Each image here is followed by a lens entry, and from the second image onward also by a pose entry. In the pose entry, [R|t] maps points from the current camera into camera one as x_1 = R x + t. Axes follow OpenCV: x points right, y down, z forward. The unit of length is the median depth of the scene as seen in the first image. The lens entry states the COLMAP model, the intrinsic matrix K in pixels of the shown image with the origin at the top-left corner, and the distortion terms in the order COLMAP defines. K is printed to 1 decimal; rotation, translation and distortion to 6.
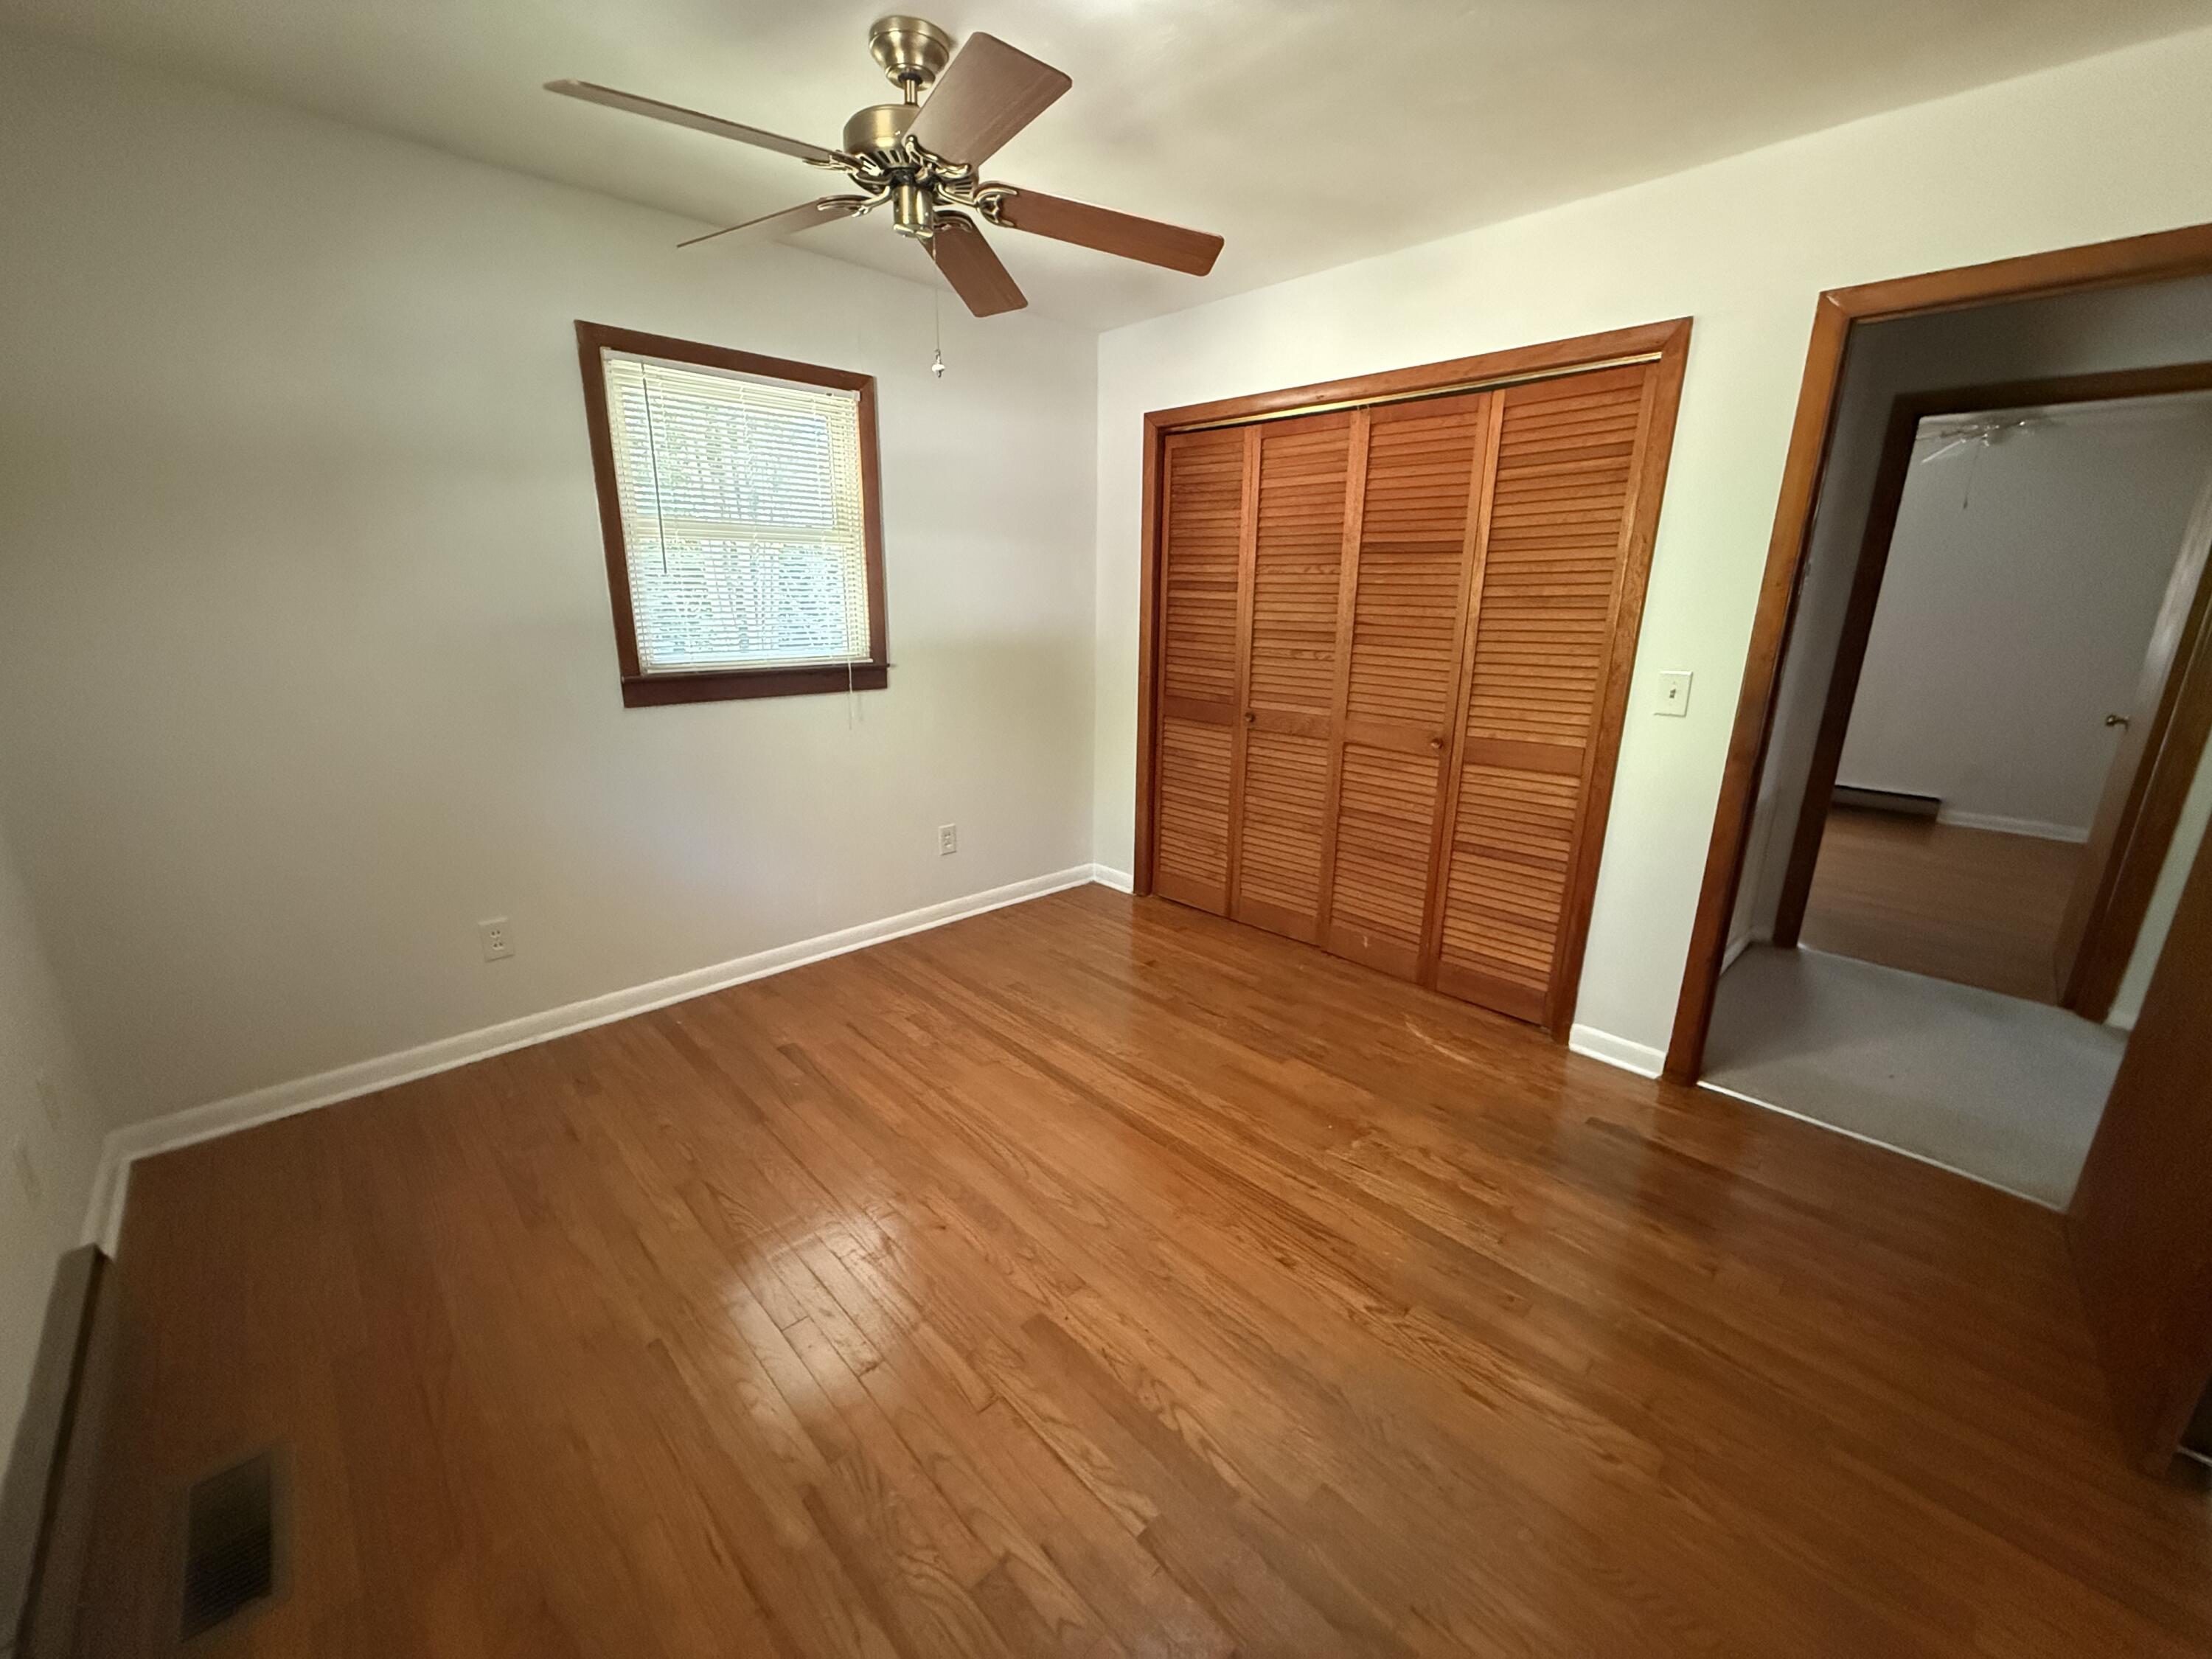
lens RADIAL K [[882.4, 0, 1102.0], [0, 882.4, 830.0], [0, 0, 1]] dist [-0.002904, -0.000011]
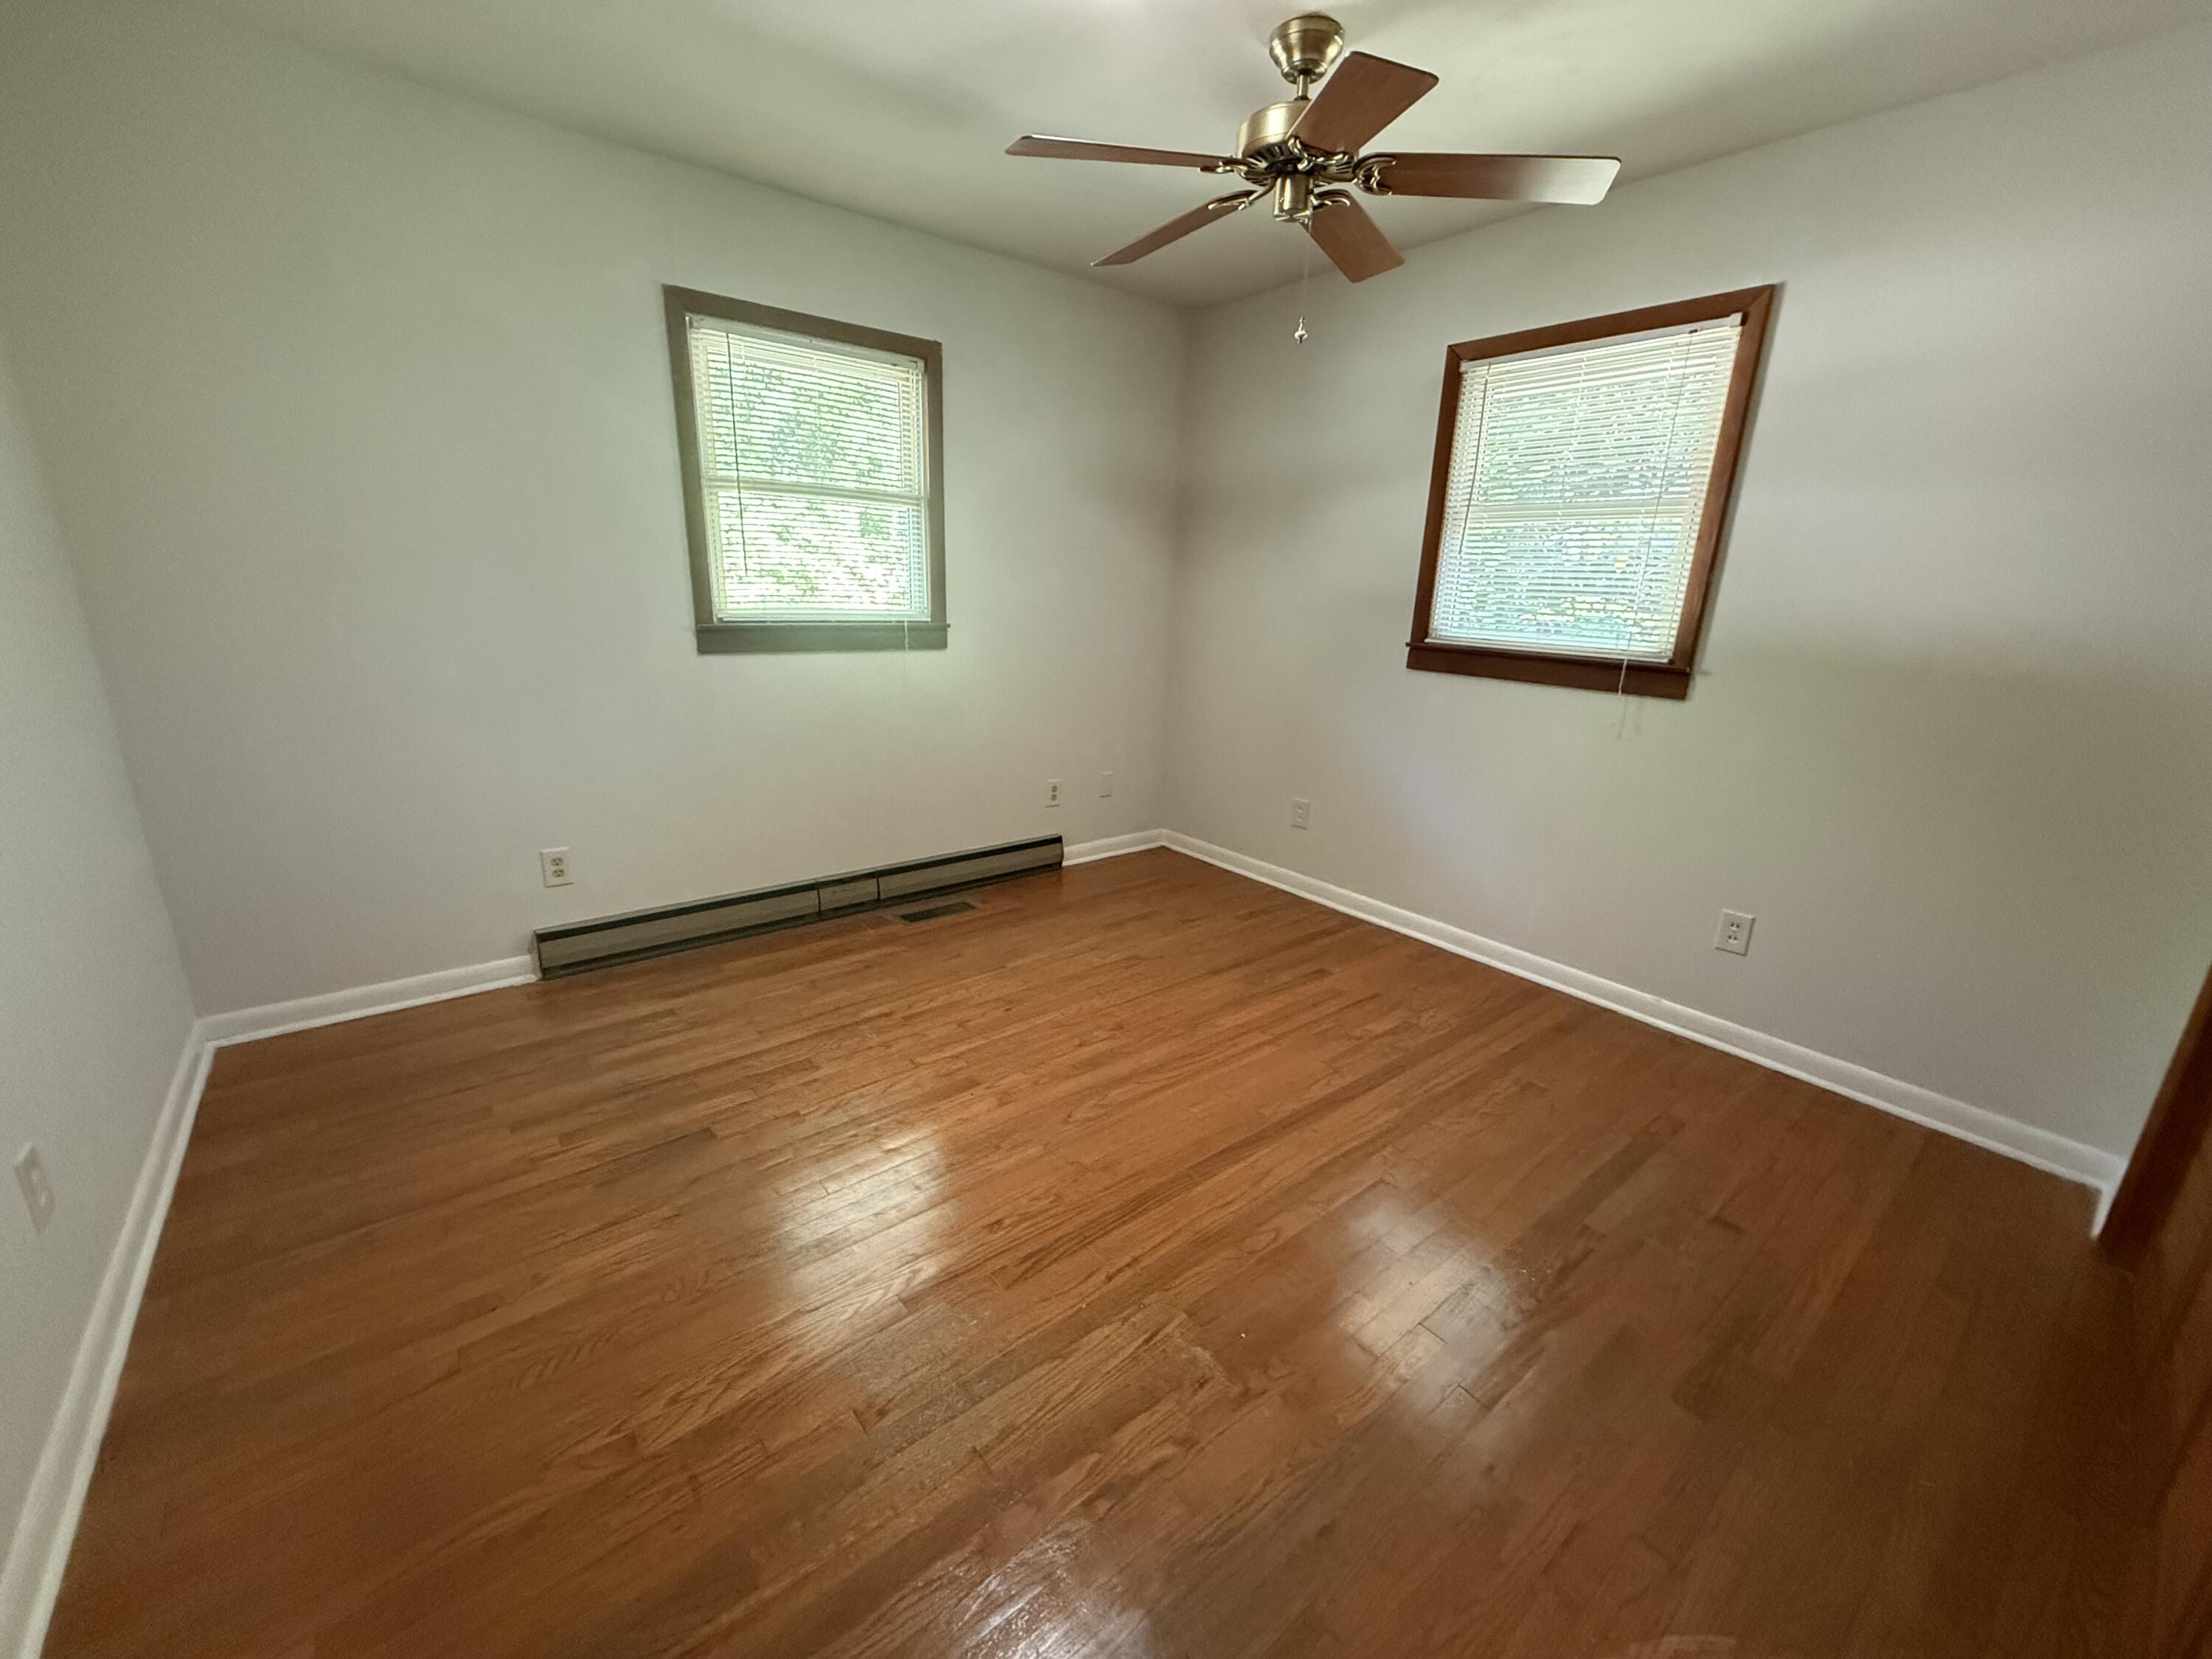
lens RADIAL K [[882.4, 0, 1102.0], [0, 882.4, 830.0], [0, 0, 1]] dist [-0.002904, -0.000011]
pose [[-0.083532, 0.263141, -0.961134, 0.718649], [-0.299056, 0.913428, 0.276070, -0.147498], [0.950572, 0.310494, 0.002394, 0.688628]]
